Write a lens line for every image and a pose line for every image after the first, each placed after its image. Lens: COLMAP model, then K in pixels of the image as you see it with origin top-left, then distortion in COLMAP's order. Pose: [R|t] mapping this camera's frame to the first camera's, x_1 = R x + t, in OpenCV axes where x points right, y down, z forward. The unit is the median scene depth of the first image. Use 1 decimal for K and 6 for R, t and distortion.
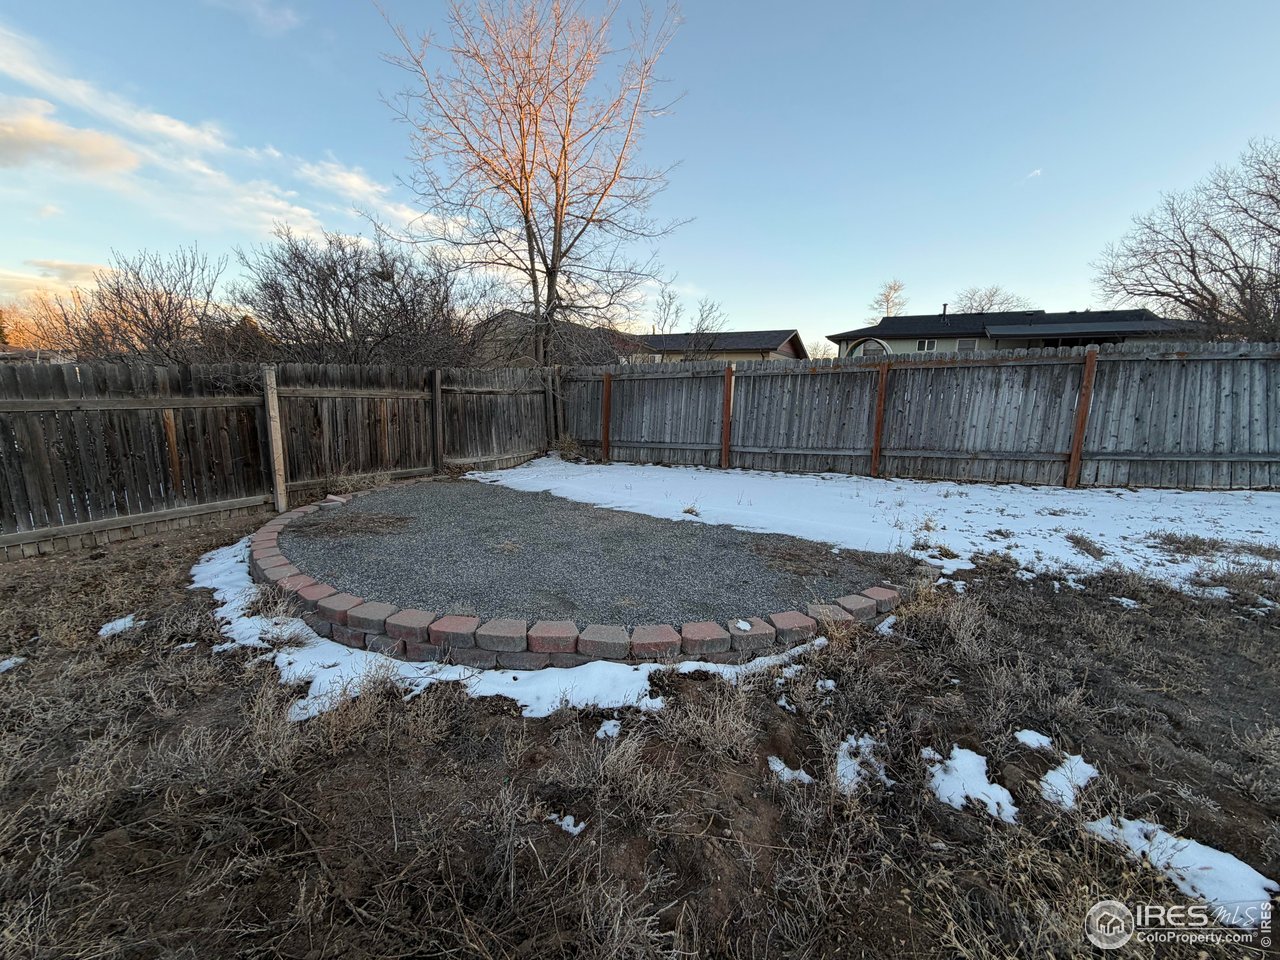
lens RADIAL K [[533.0, 0, 640.0], [0, 533.0, 480.0], [0, 0, 1]] dist [-0.000613, -0.000193]
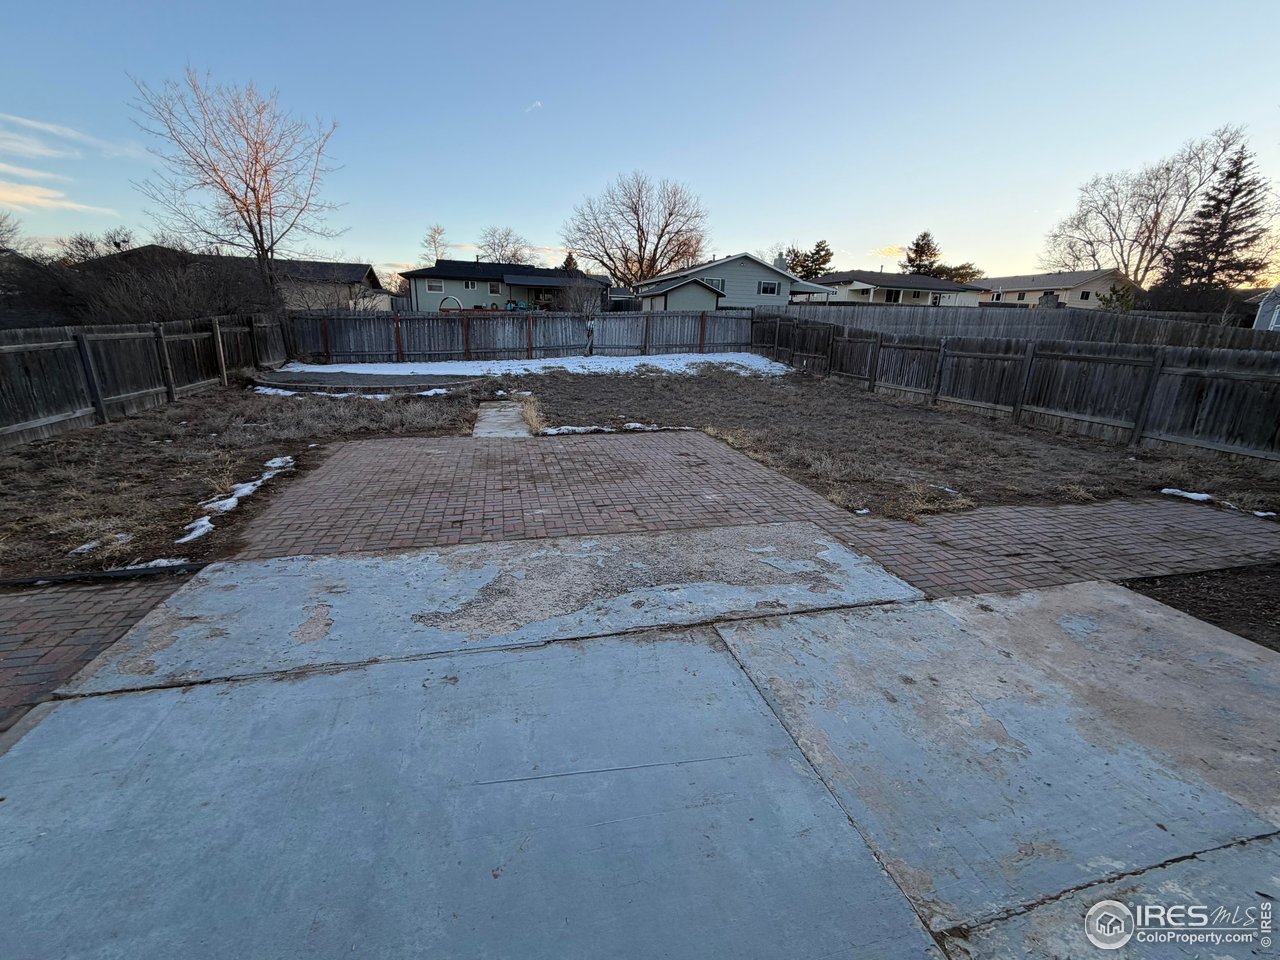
lens RADIAL K [[533.0, 0, 640.0], [0, 533.0, 480.0], [0, 0, 1]] dist [-0.000613, -0.000193]
pose [[0.707105, -0.200206, 0.678174, -0.814890], [0.098269, 0.977597, 0.186139, 0.156357], [-0.700247, -0.064976, 0.710937, -1.415178]]
